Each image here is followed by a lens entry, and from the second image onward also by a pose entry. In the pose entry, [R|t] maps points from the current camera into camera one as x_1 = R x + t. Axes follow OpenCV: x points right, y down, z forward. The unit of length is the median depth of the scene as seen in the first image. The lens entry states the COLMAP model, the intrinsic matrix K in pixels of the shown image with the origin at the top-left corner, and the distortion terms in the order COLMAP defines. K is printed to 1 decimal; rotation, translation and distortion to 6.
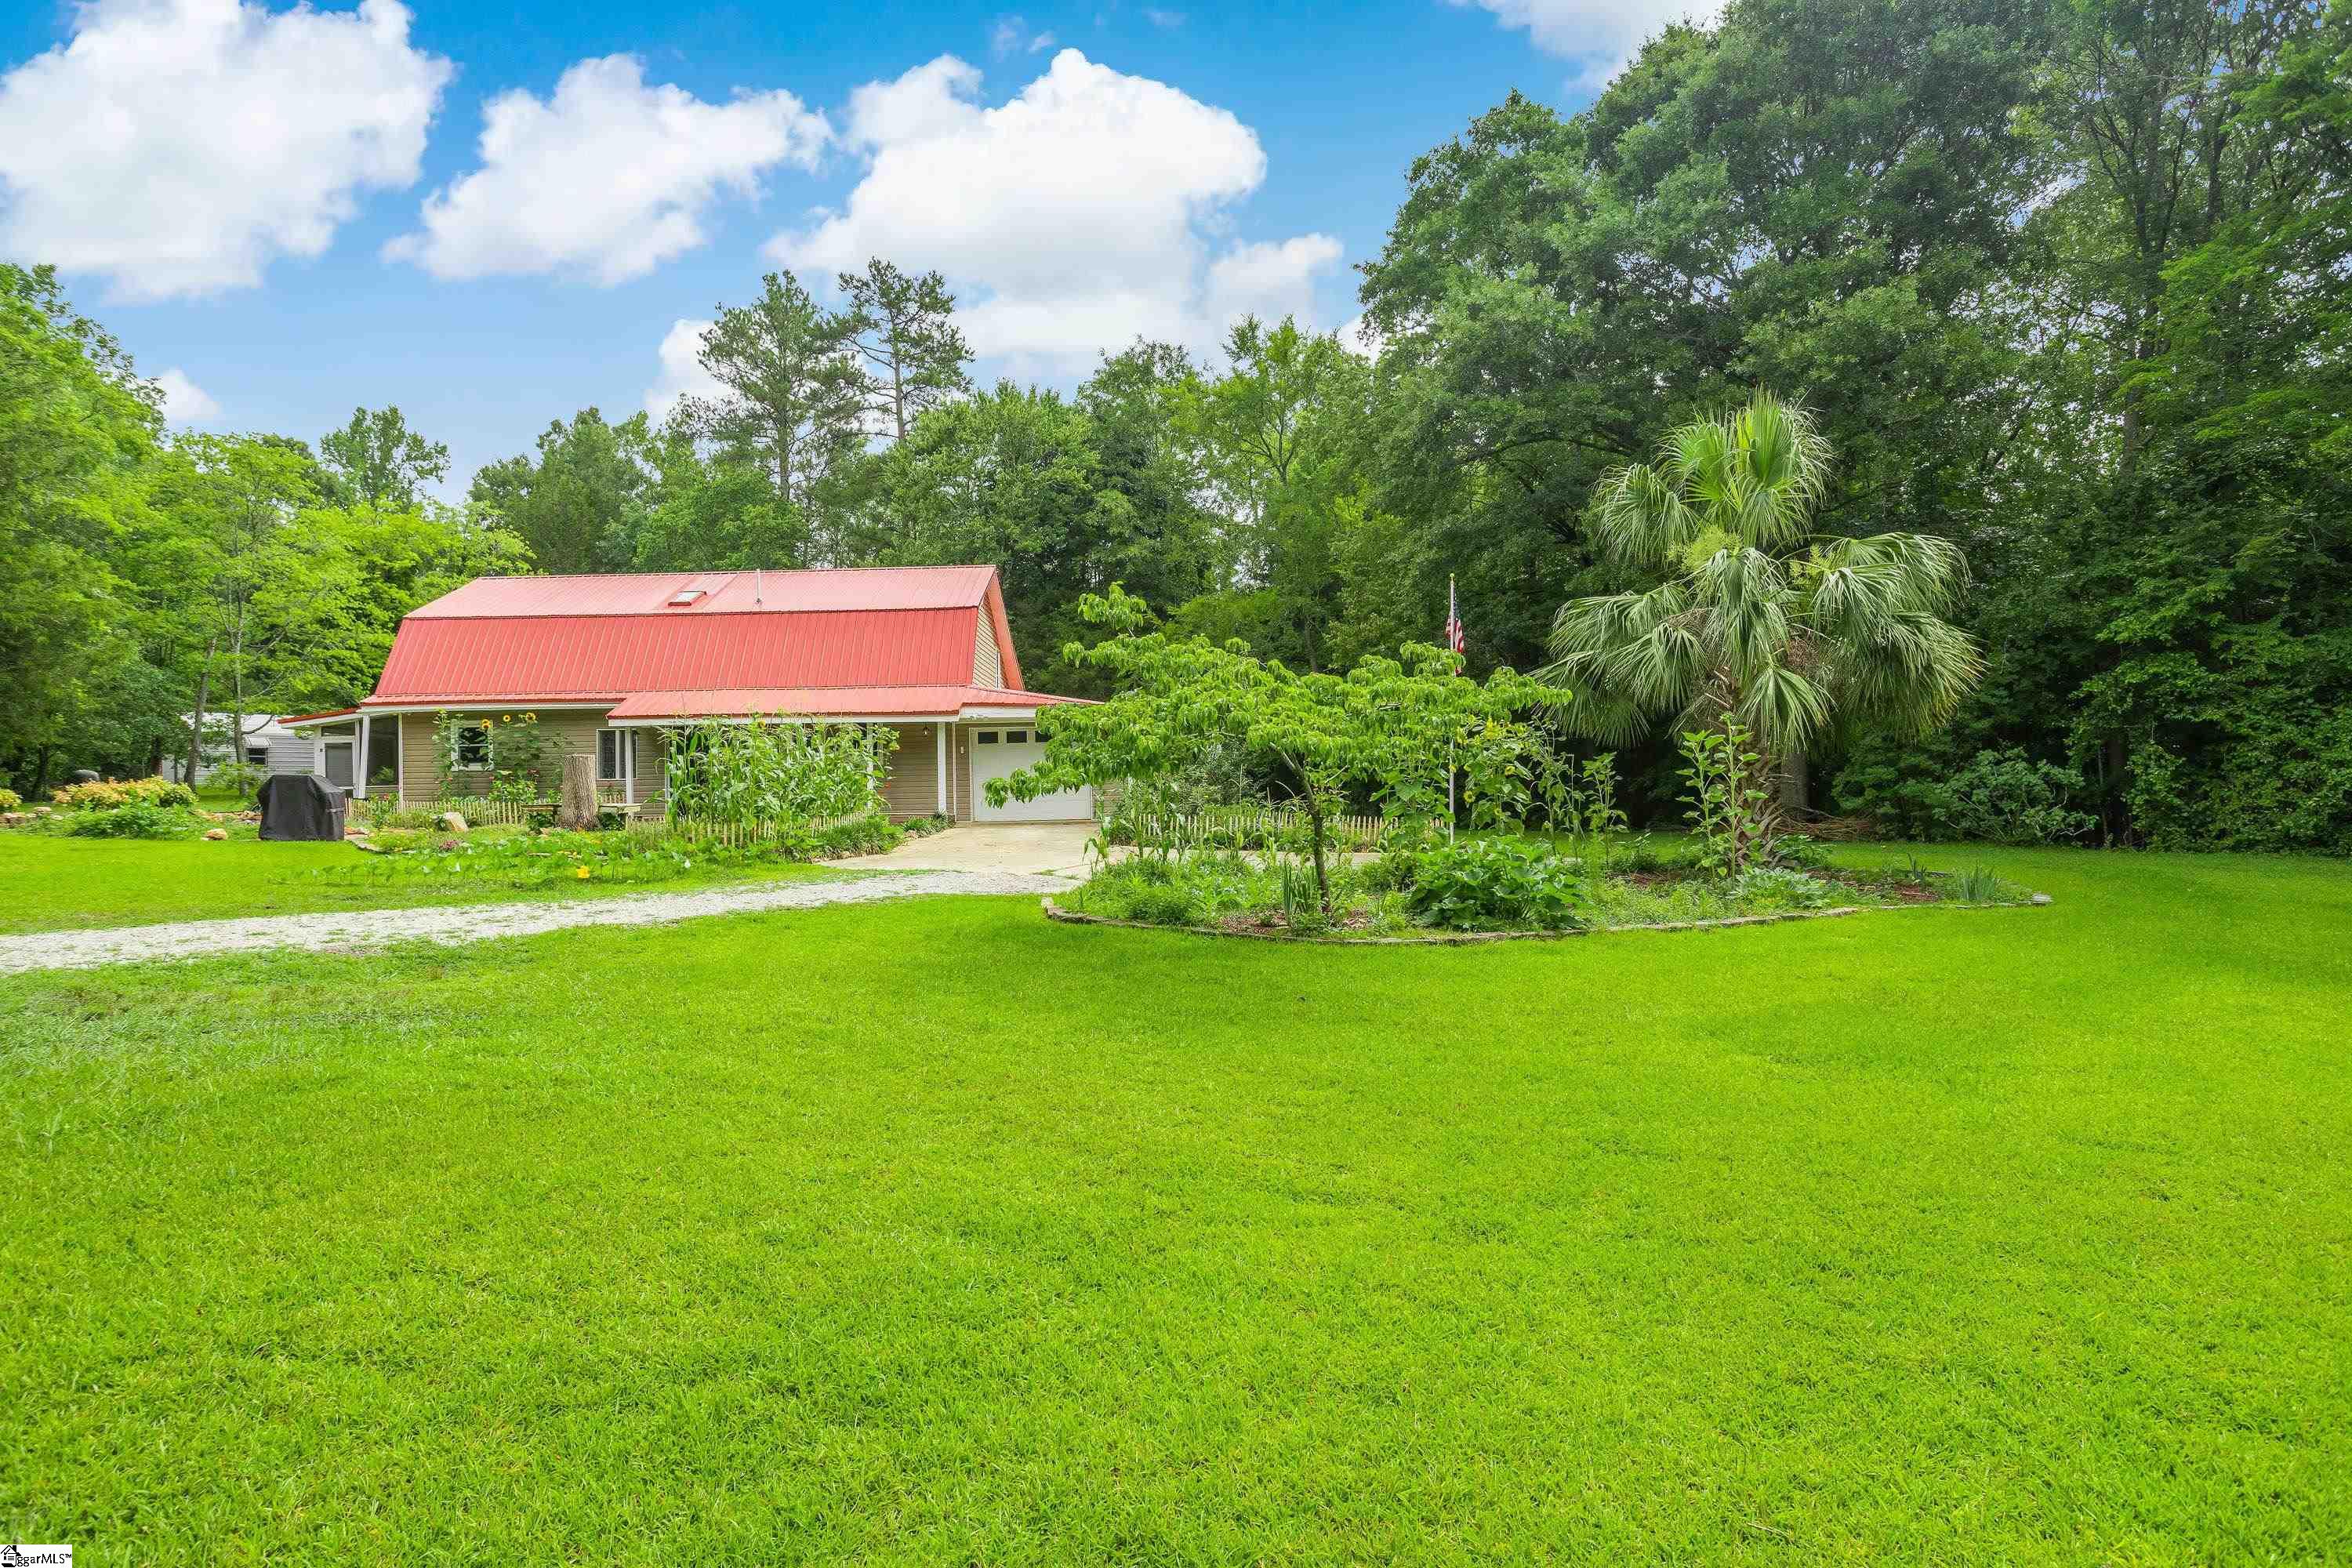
lens RADIAL K [[1368.5, 0, 1176.0], [0, 1368.5, 784.0], [0, 0, 1]] dist [0.003863, 0.002196]
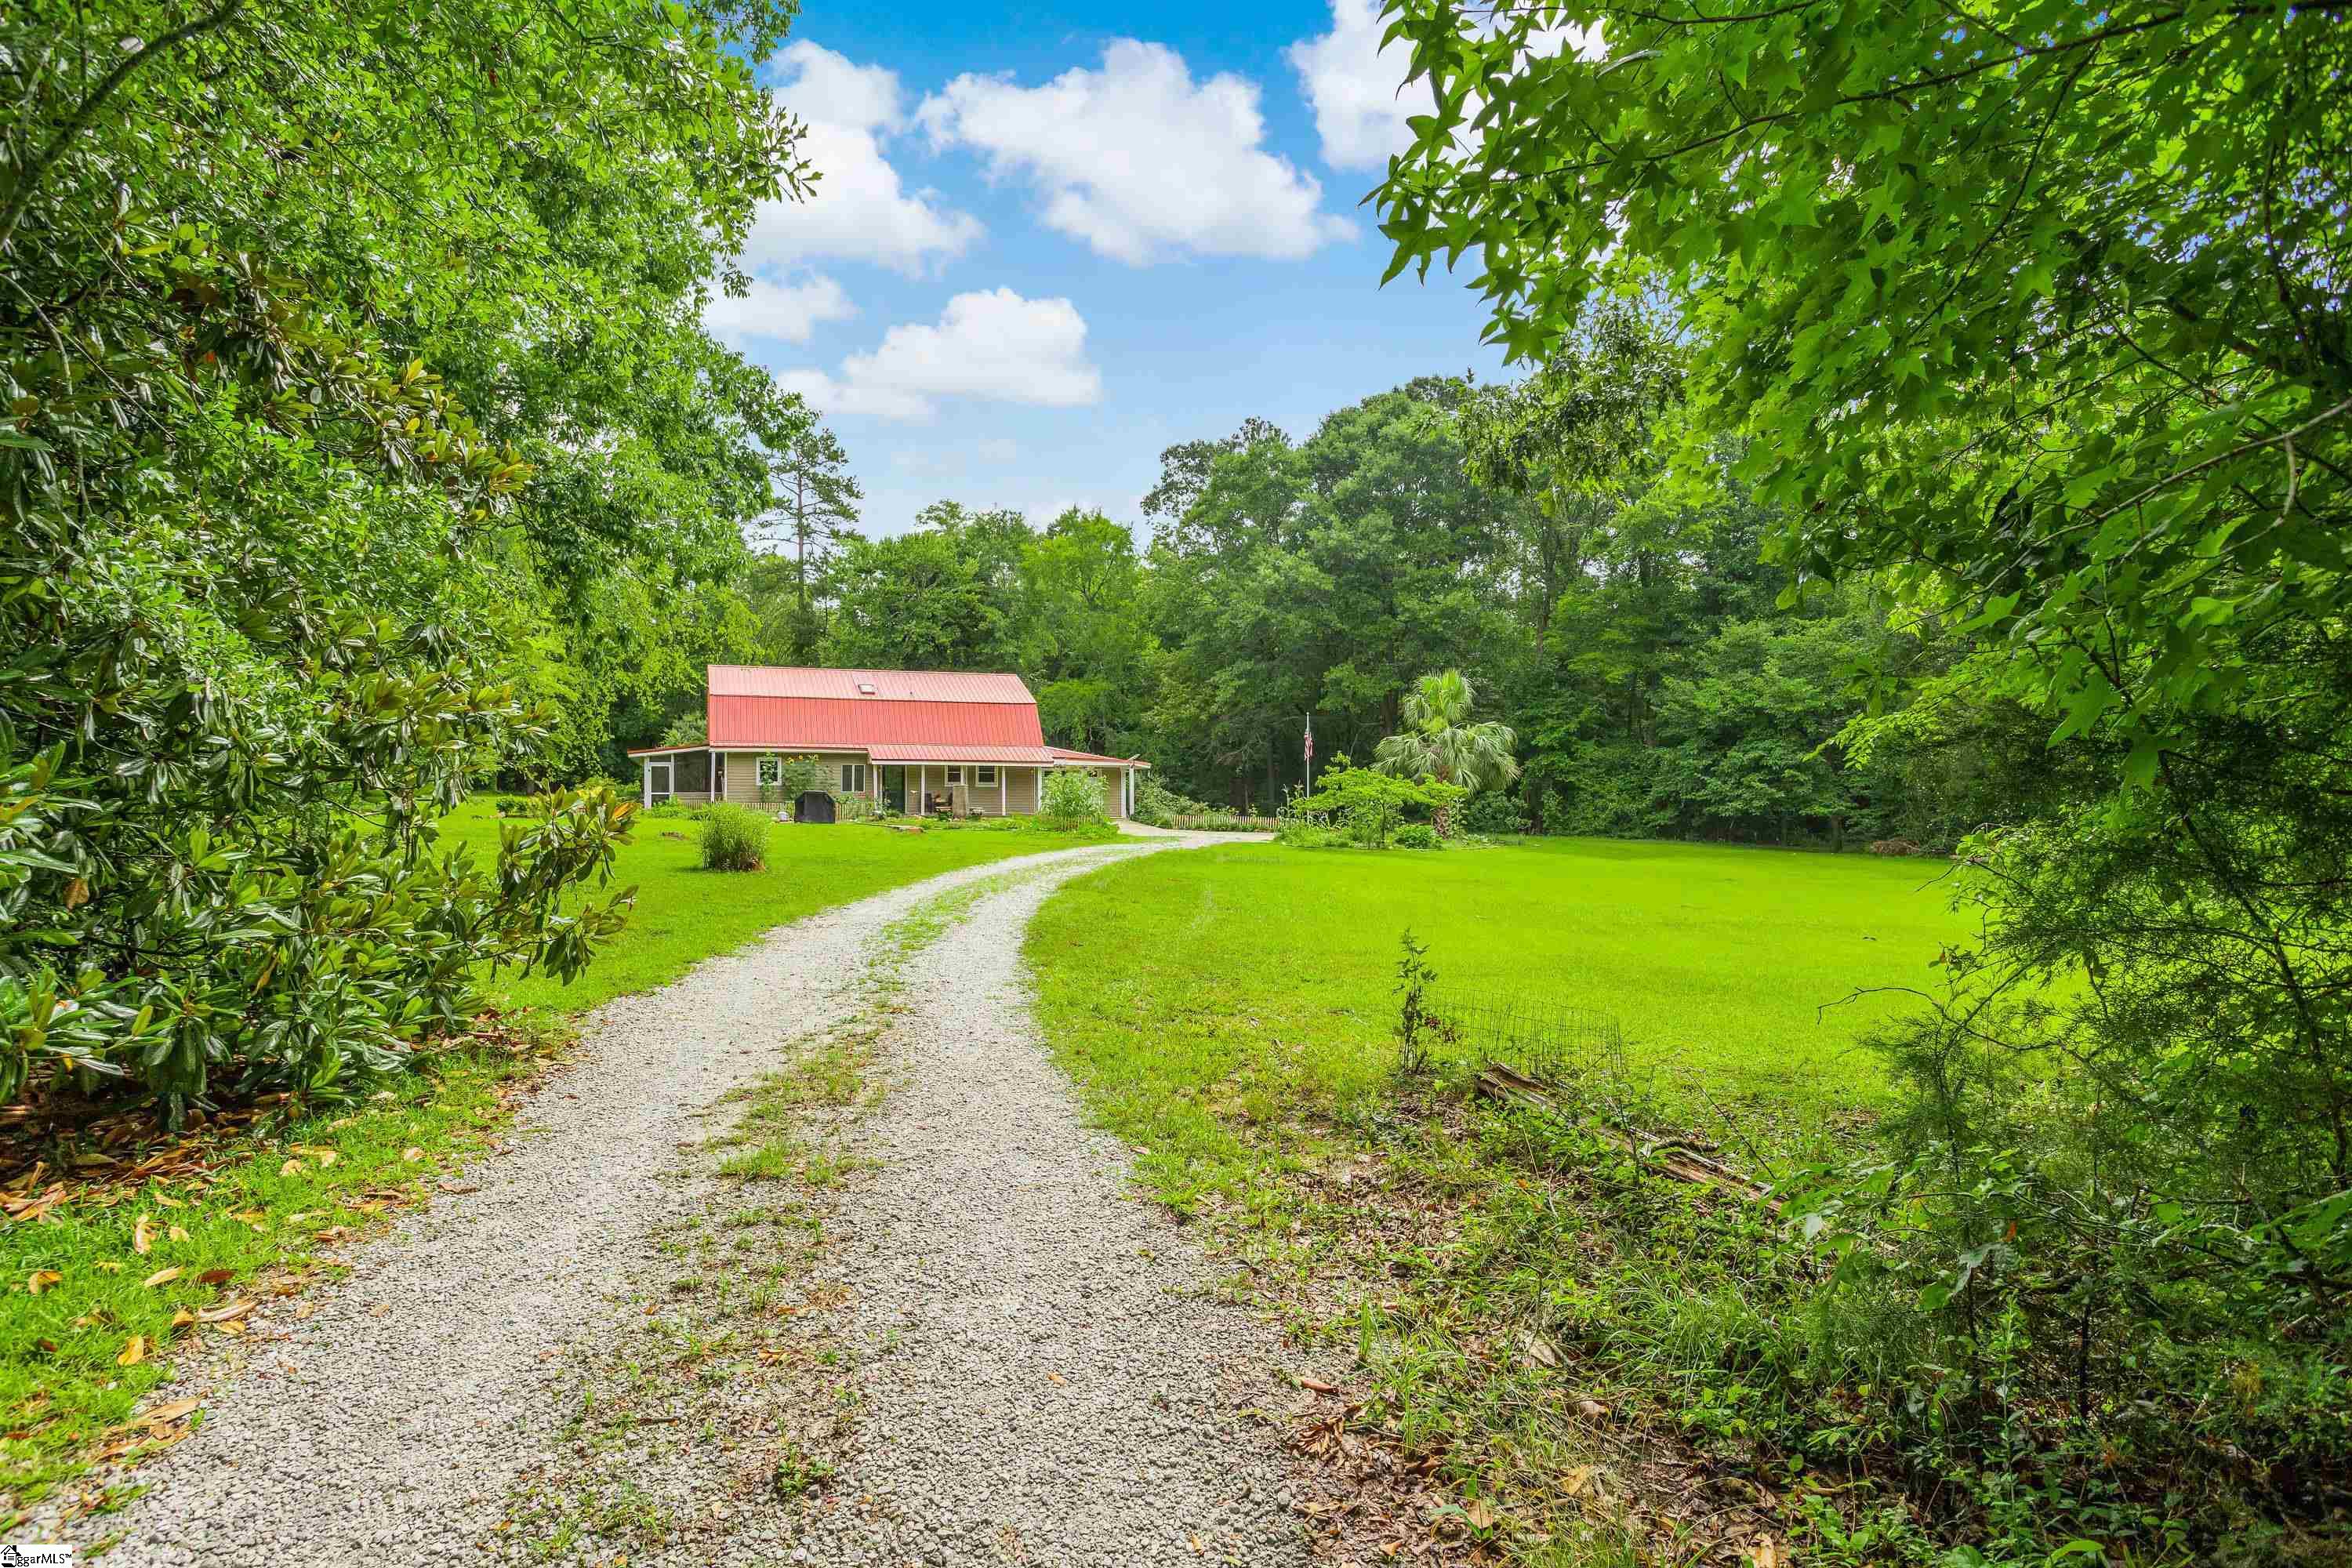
lens RADIAL K [[1312.4, 0, 1176.0], [0, 1312.4, 784.0], [0, 0, 1]] dist [-0.000337, -0.000034]
pose [[0.927367, 0.021932, 0.373509, -0.692063], [-0.021349, 0.999756, -0.005697, -0.012825], [-0.373543, -0.002691, 0.927609, -0.811270]]
